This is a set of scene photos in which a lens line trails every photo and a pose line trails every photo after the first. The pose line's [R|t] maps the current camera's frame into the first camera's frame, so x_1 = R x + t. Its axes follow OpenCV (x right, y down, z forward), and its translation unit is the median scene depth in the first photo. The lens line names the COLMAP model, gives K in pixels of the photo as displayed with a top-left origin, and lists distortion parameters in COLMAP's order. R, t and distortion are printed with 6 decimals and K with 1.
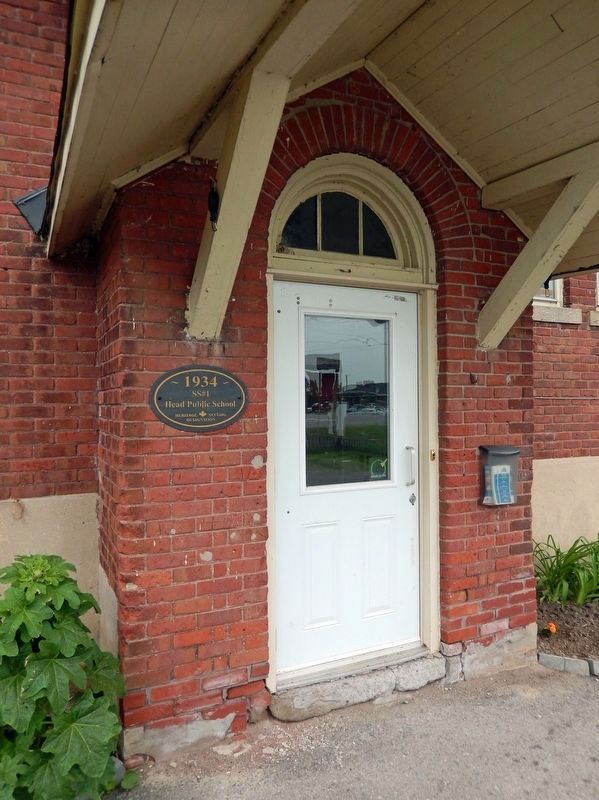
lens RADIAL K [[583.1, 0, 297.3], [0, 583.1, 400.5], [0, 0, 1]] dist [-0.004607, -0.000474]
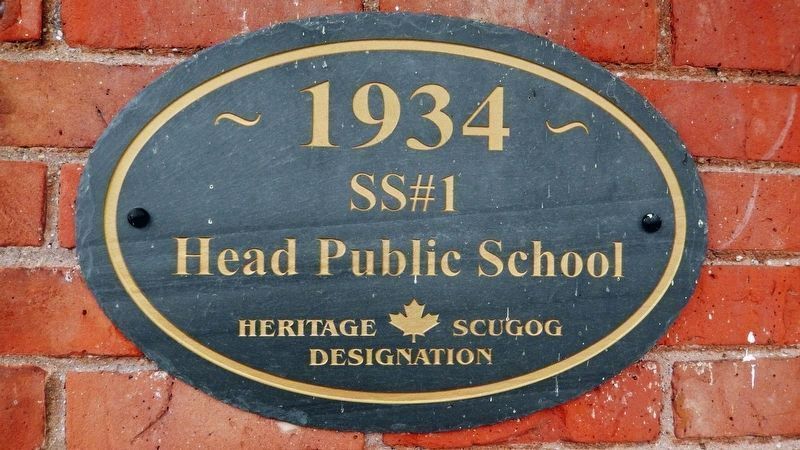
lens RADIAL K [[590.6, 0, 400.2], [0, 590.6, 225.4], [0, 0, 1]] dist [-0.002162, -0.000232]
pose [[0.927405, 0.025315, -0.373201, -0.106477], [-0.020592, 0.999650, 0.016638, -0.005774], [0.373491, -0.007745, 0.927601, 0.851847]]
